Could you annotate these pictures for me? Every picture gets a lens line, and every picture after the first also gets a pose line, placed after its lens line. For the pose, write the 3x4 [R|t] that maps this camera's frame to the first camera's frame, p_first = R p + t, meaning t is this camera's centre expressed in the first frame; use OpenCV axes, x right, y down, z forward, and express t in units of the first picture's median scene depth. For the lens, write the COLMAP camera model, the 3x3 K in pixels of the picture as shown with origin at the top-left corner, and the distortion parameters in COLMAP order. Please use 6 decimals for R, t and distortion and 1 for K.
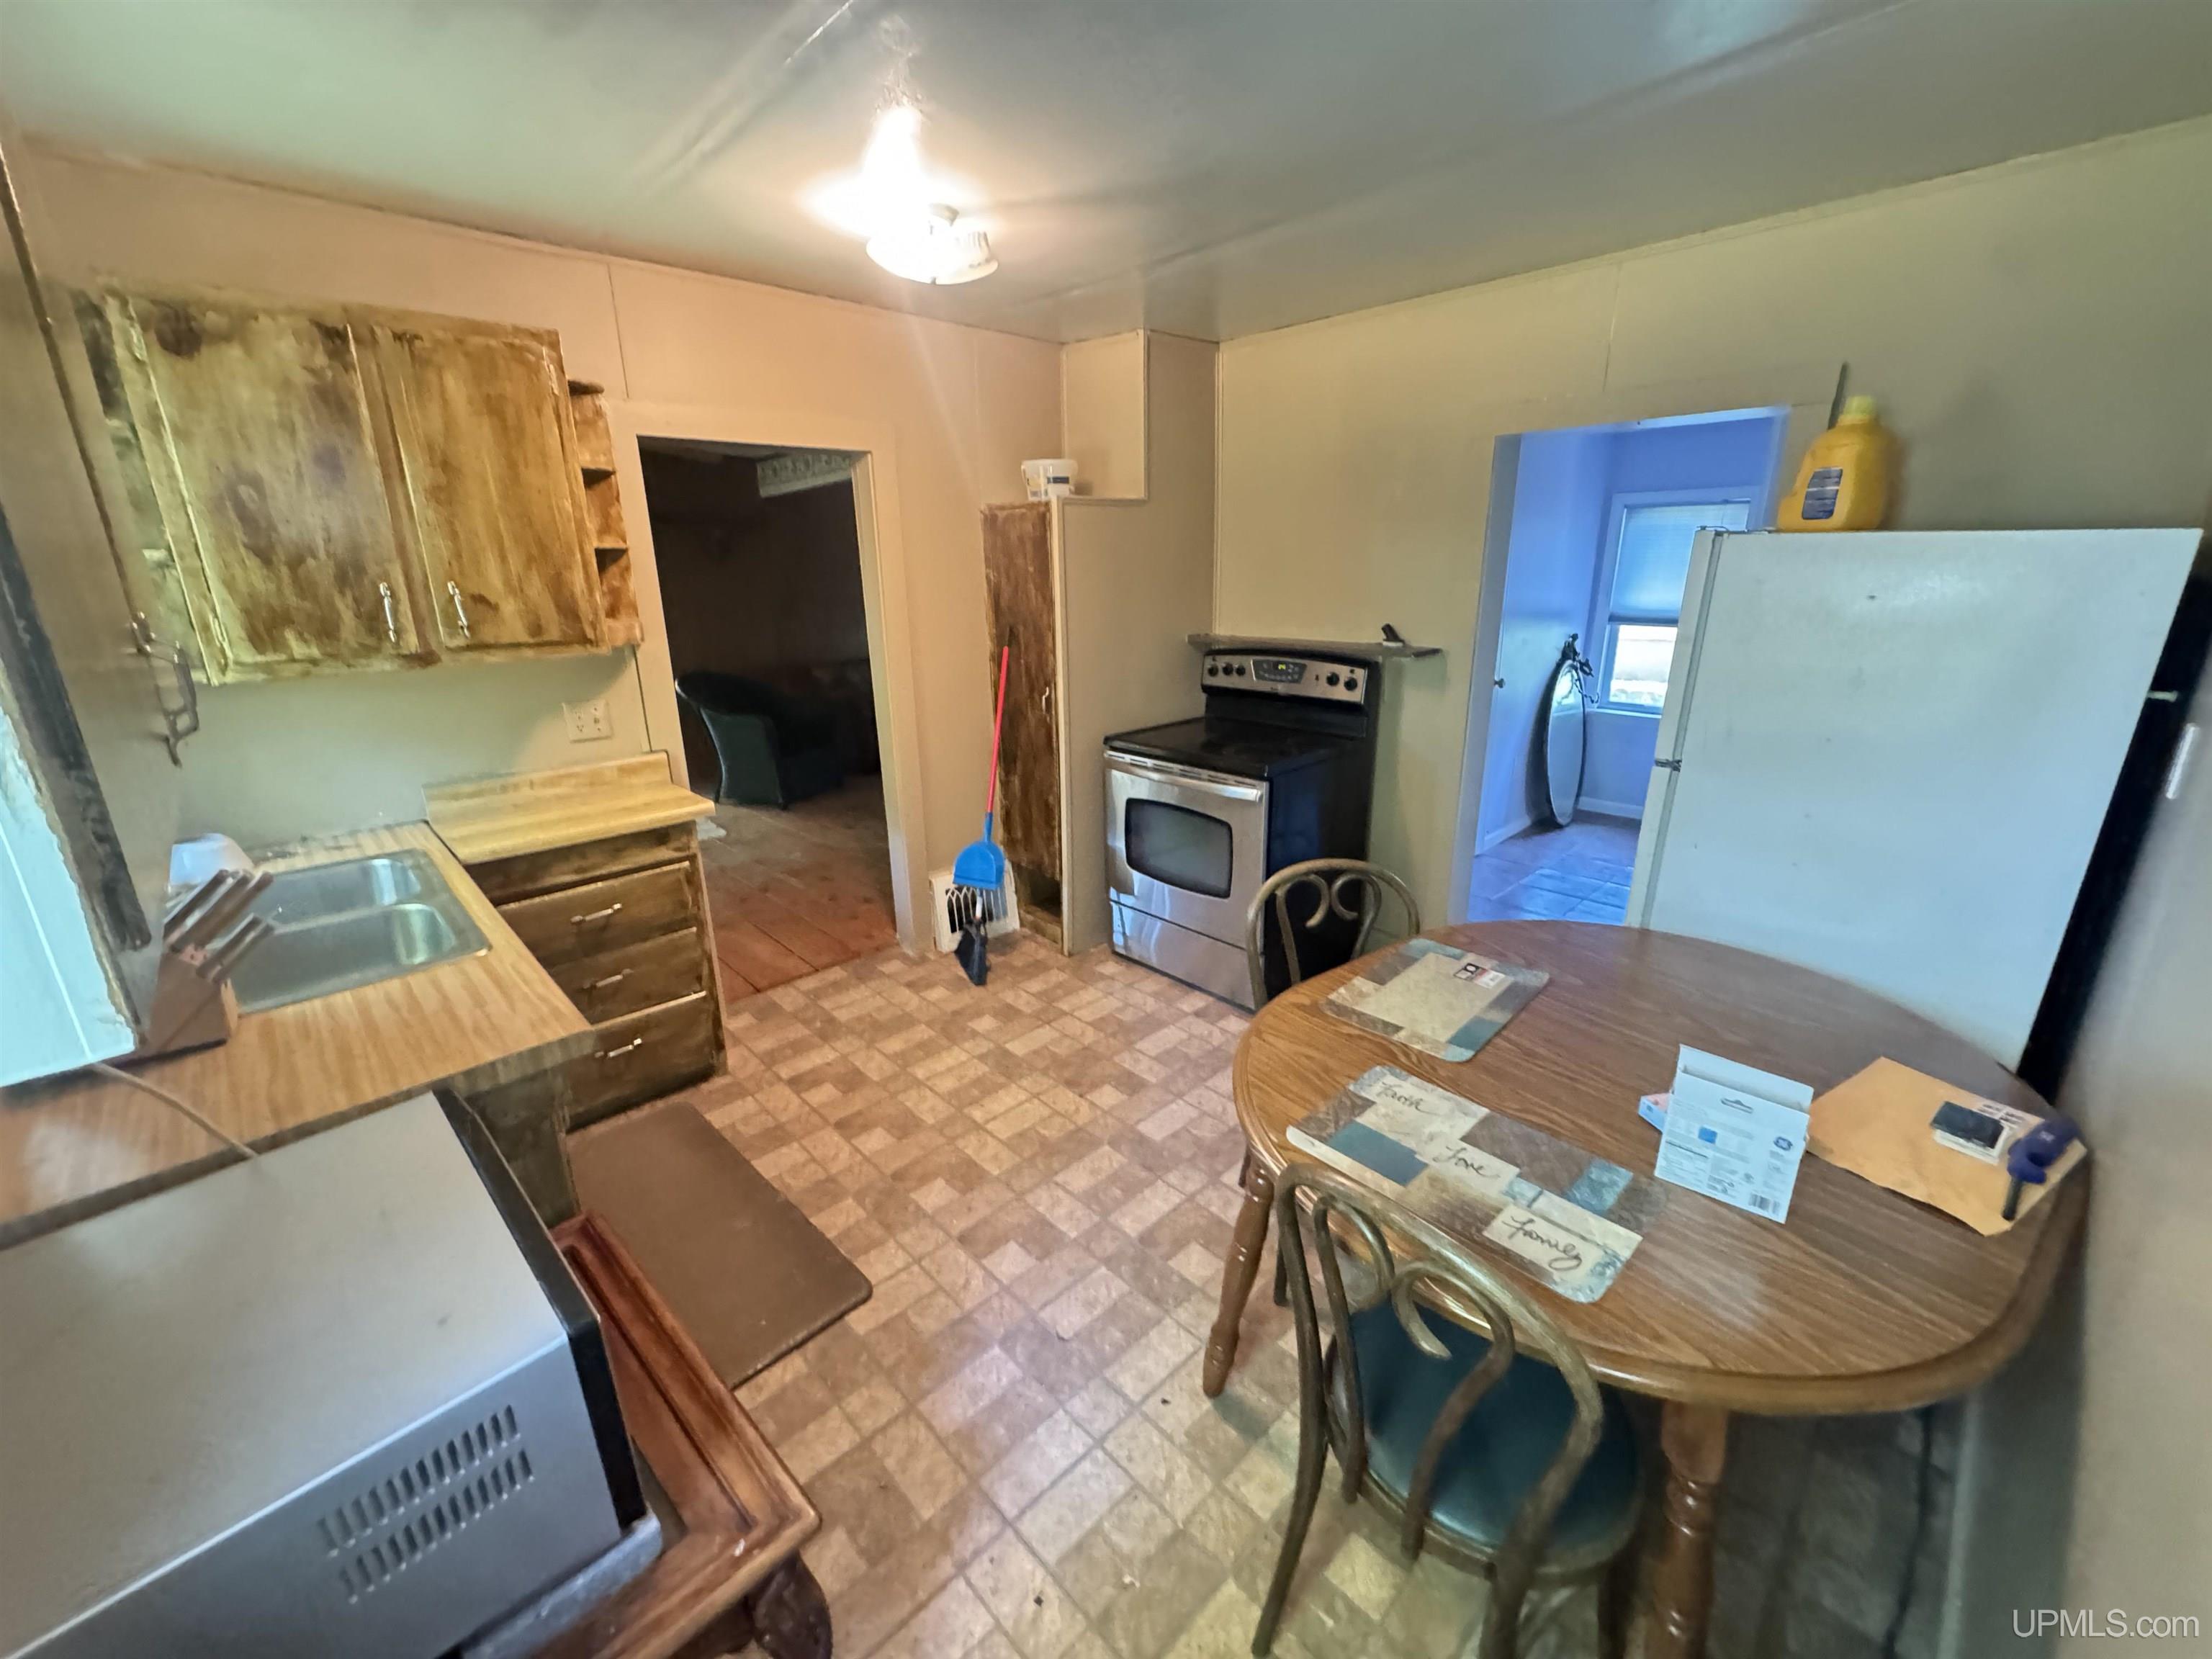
lens RADIAL K [[879.5, 0, 1103.8], [0, 879.5, 827.2], [0, 0, 1]] dist [-0.001883, -0.000107]
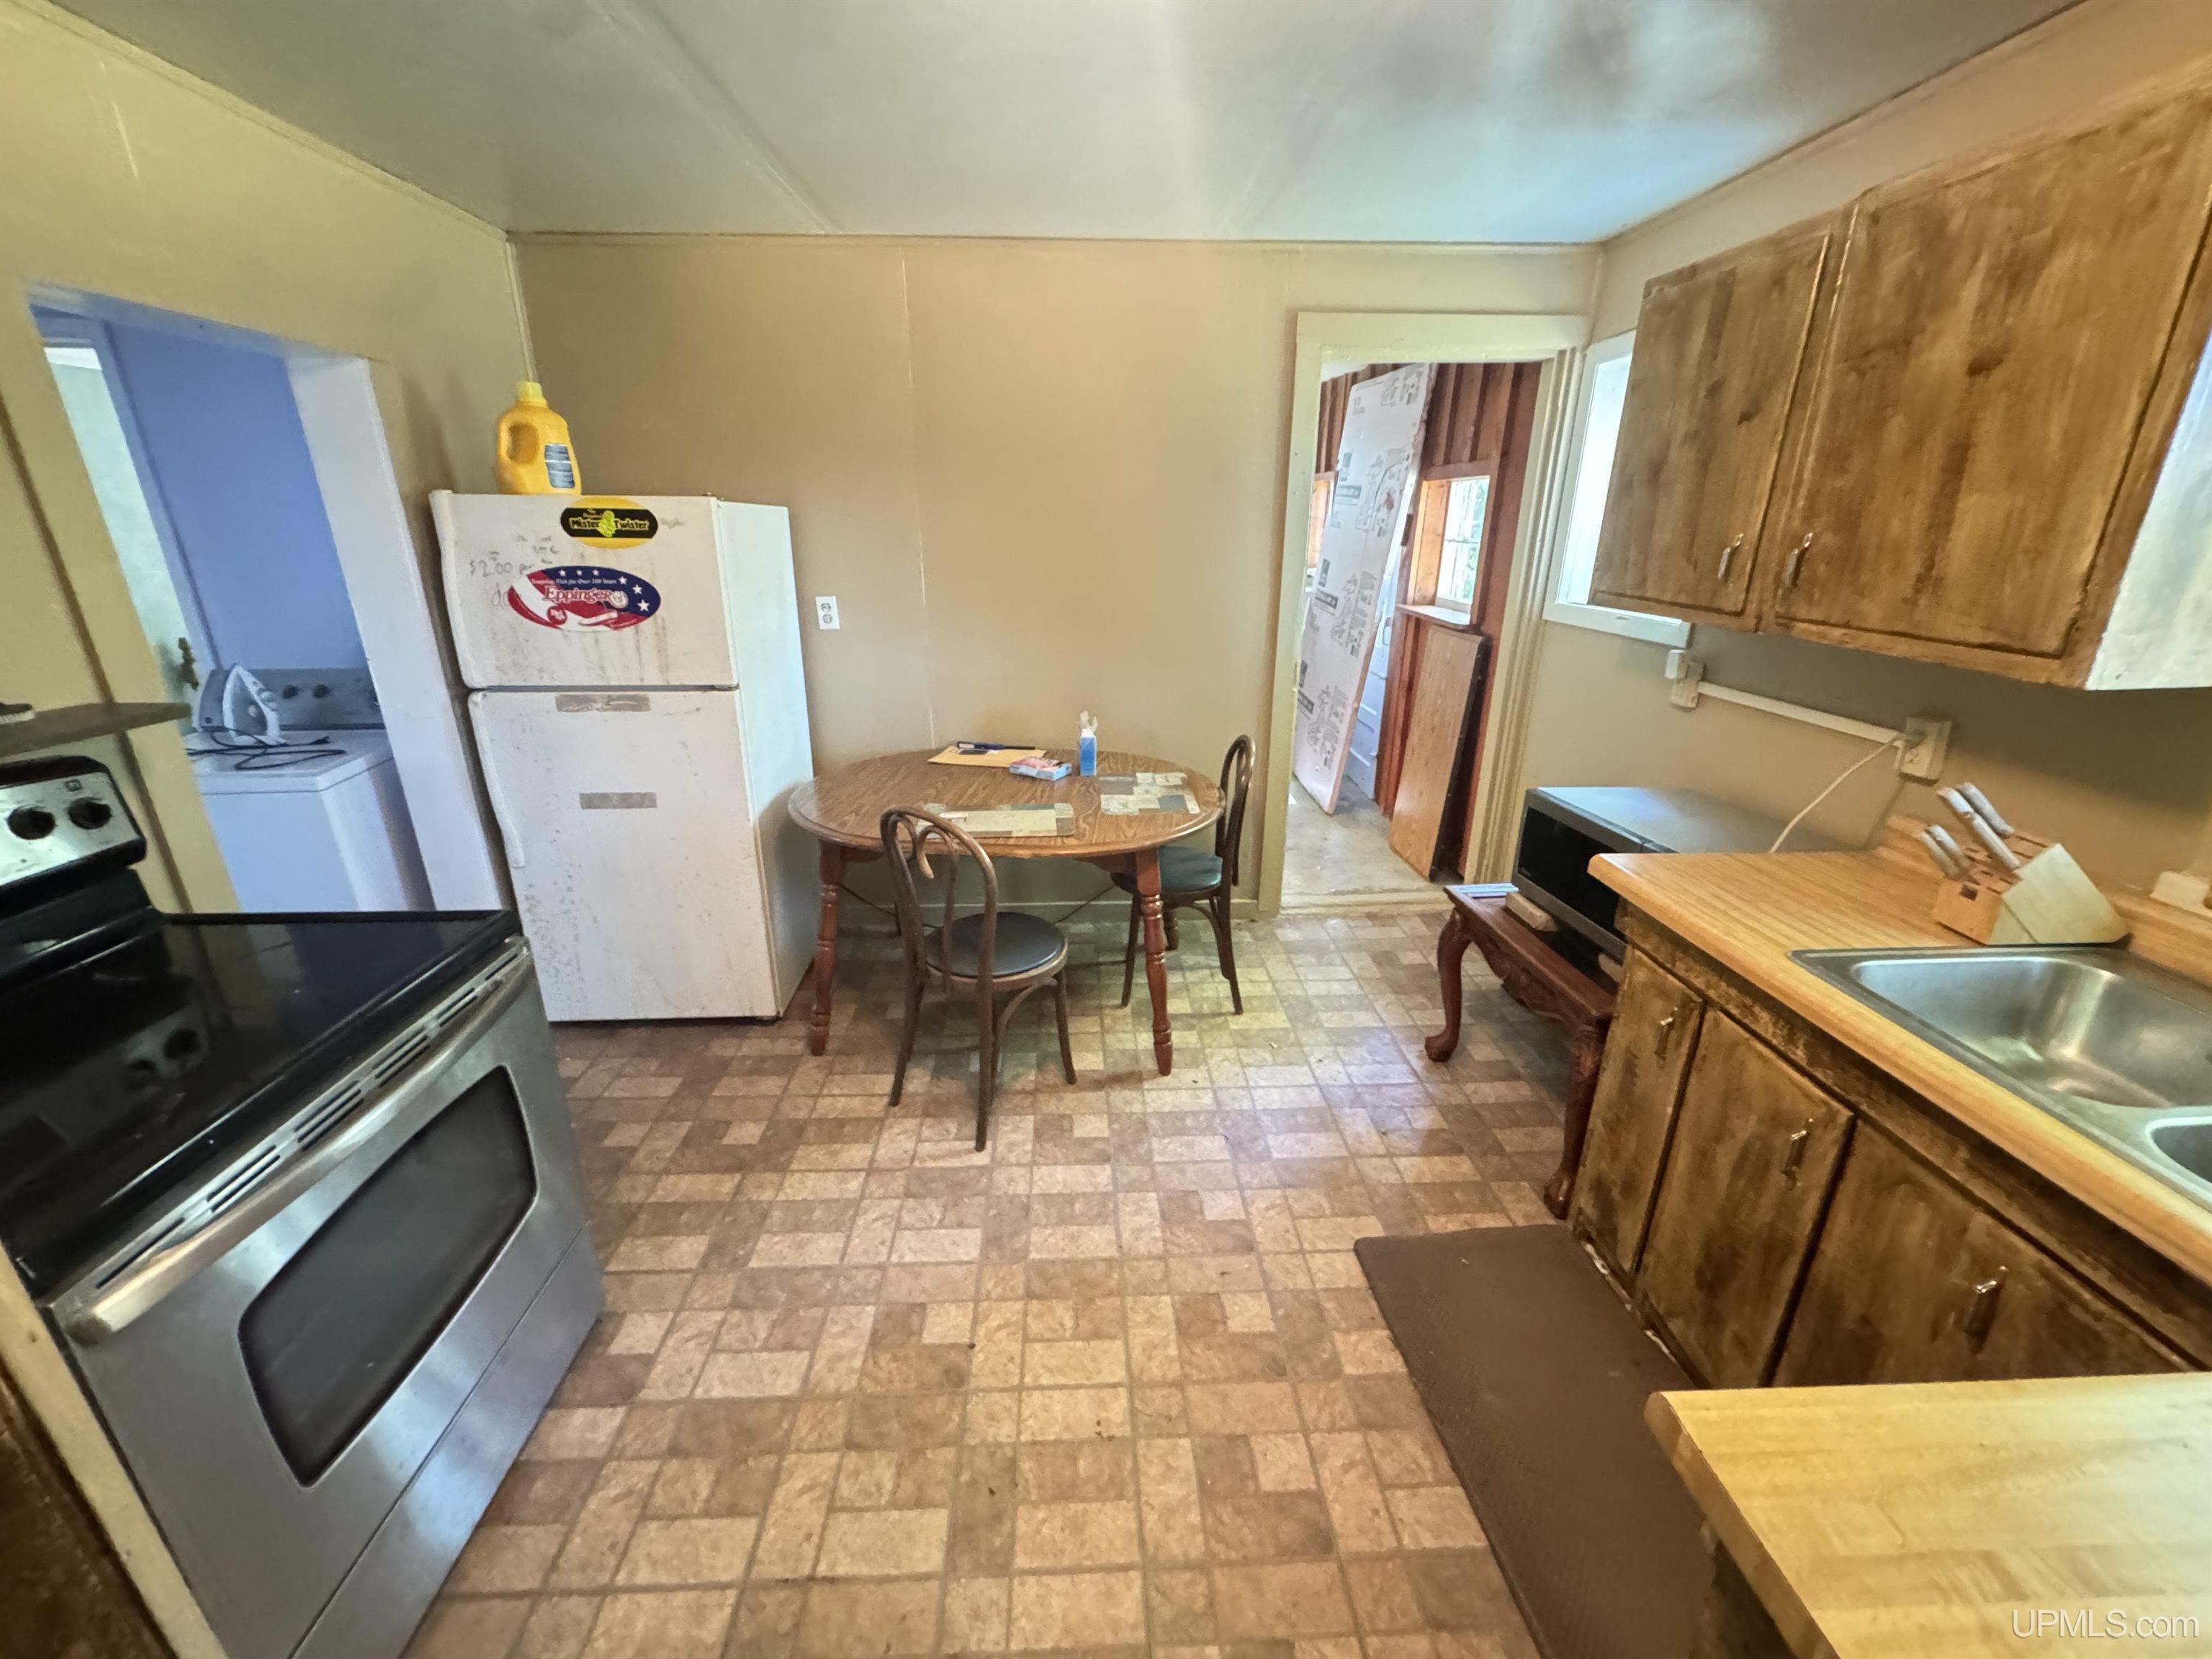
lens RADIAL K [[879.5, 0, 1103.8], [0, 879.5, 827.2], [0, 0, 1]] dist [-0.001883, -0.000107]
pose [[-0.748713, -0.208670, 0.629195, -0.465115], [0.201115, 0.832922, 0.515552, -0.358428], [-0.631651, 0.512541, -0.581653, 1.217250]]
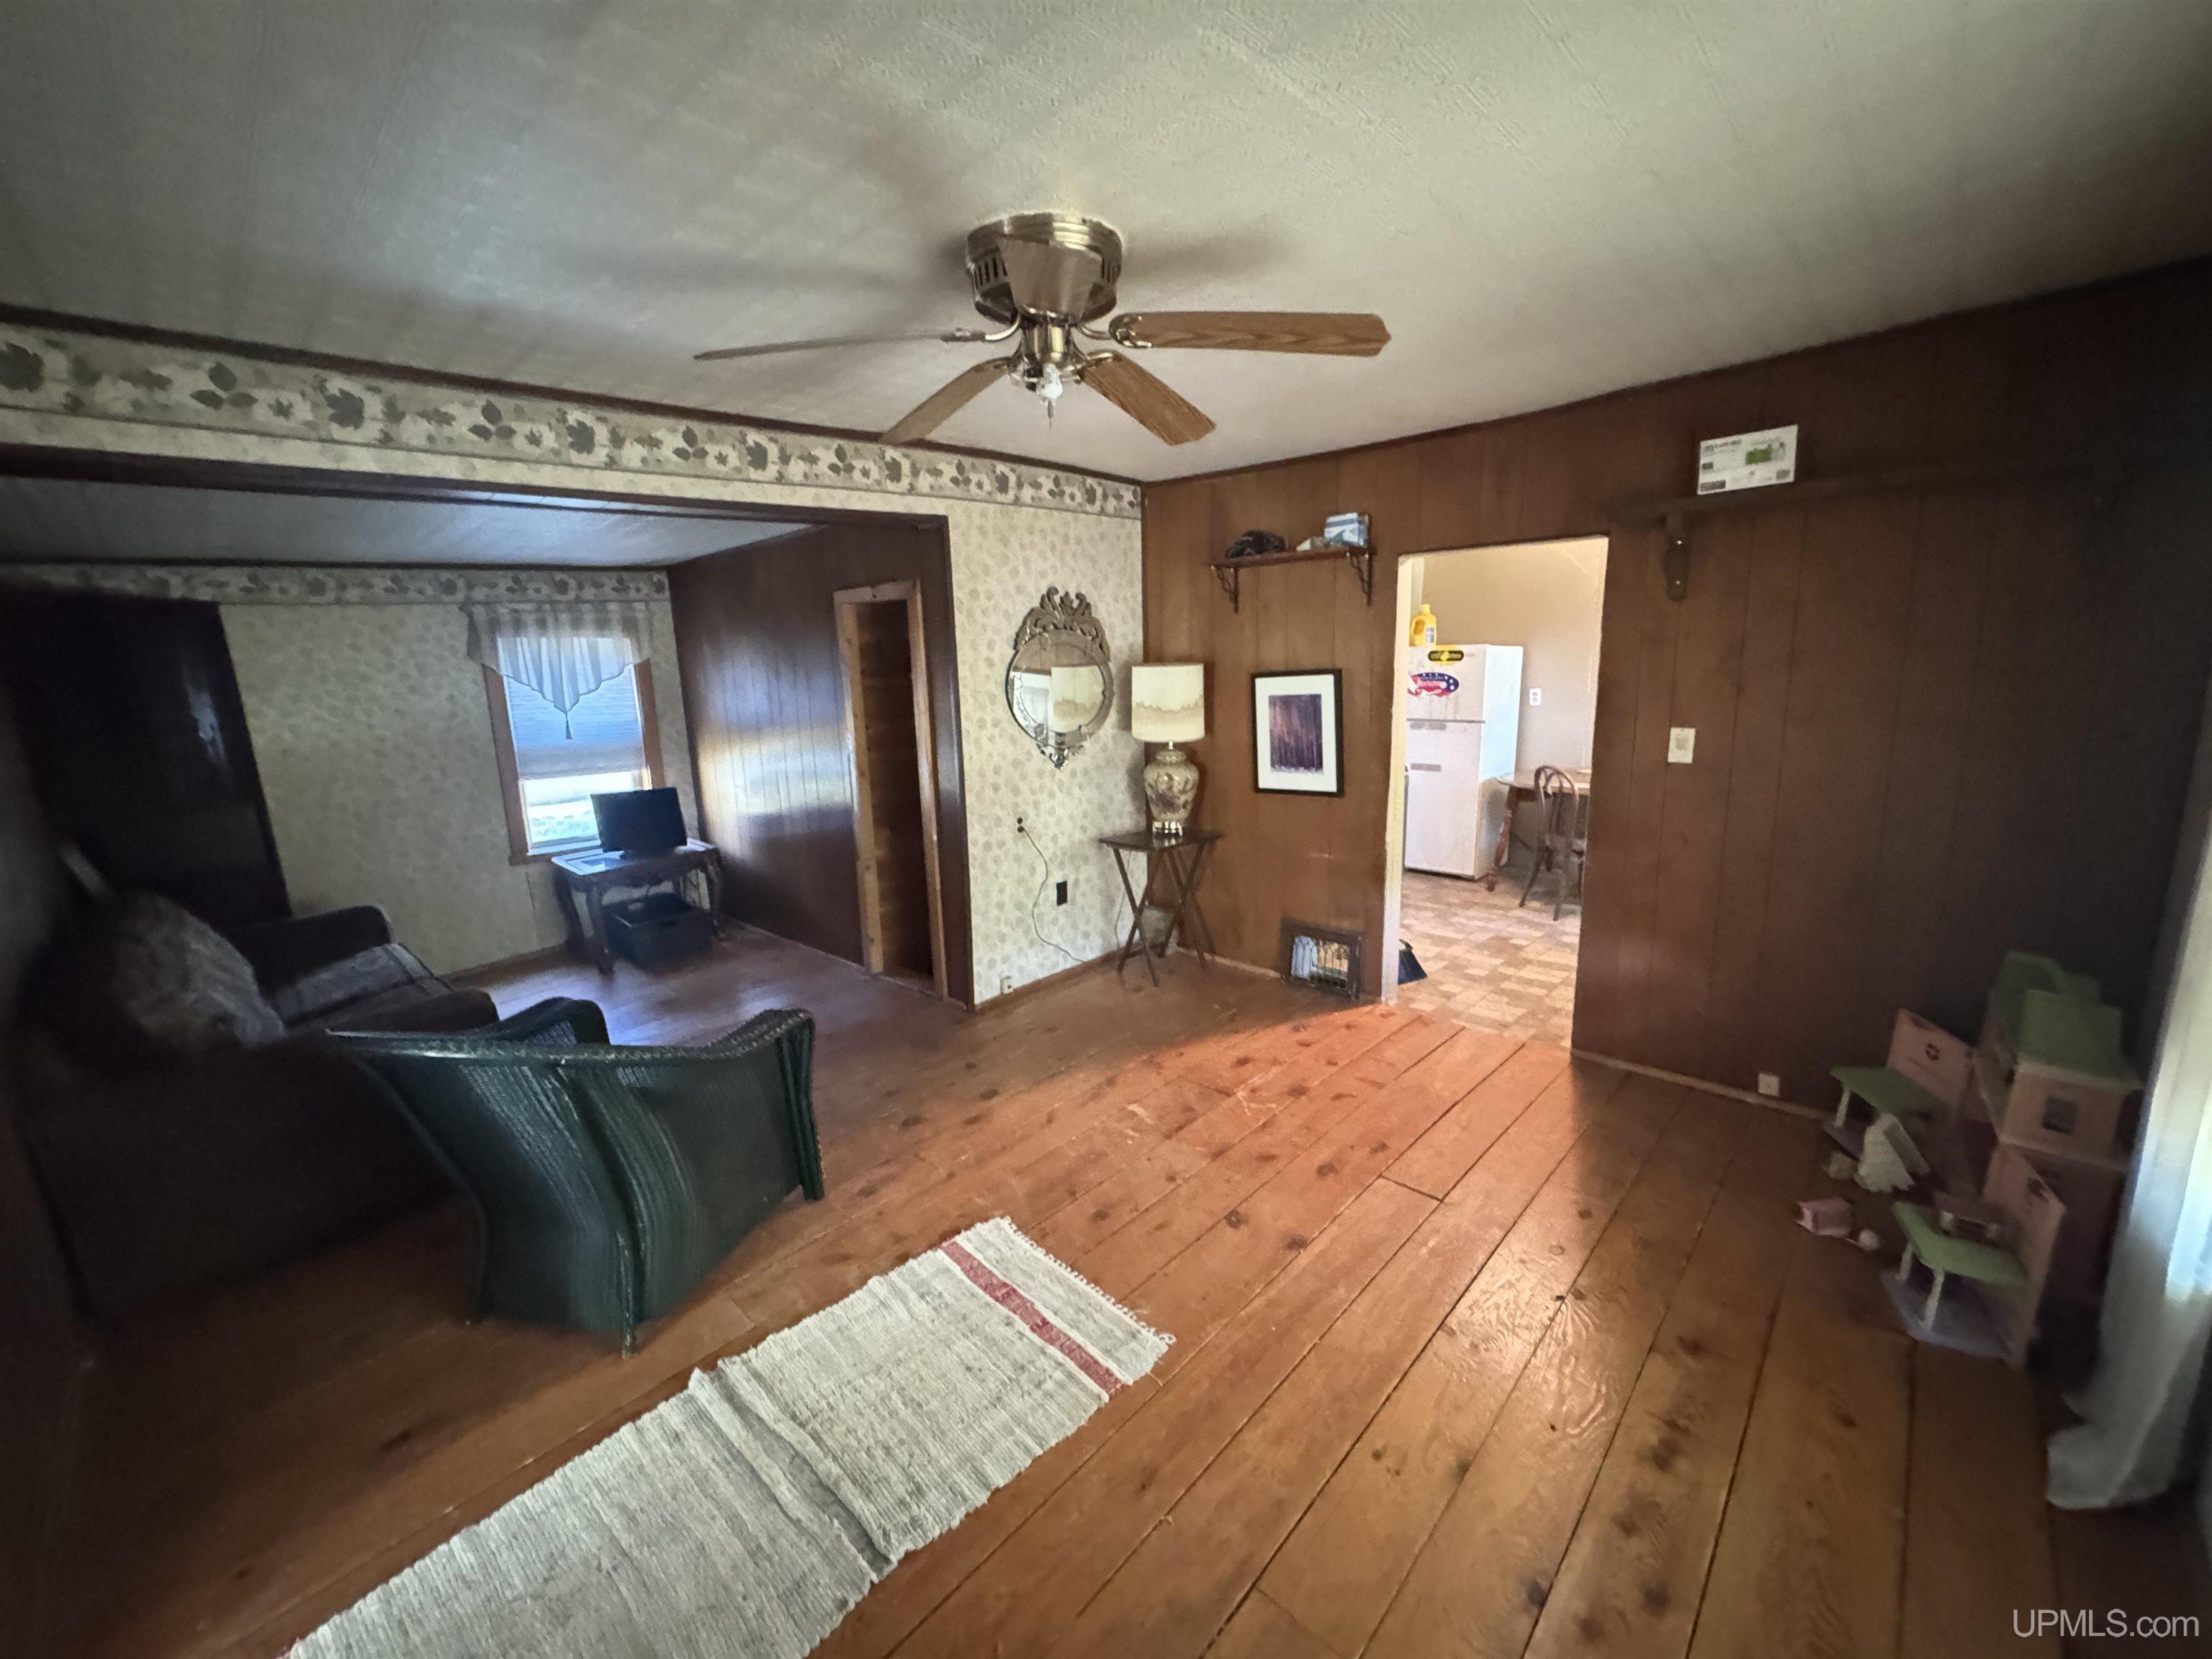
lens RADIAL K [[879.5, 0, 1103.8], [0, 879.5, 827.2], [0, 0, 1]] dist [-0.001883, -0.000107]
pose [[-0.047501, -0.166636, 0.984874, -1.815455], [0.317960, 0.932177, 0.173055, -0.528033], [-0.946913, 0.321371, 0.008704, 1.854960]]
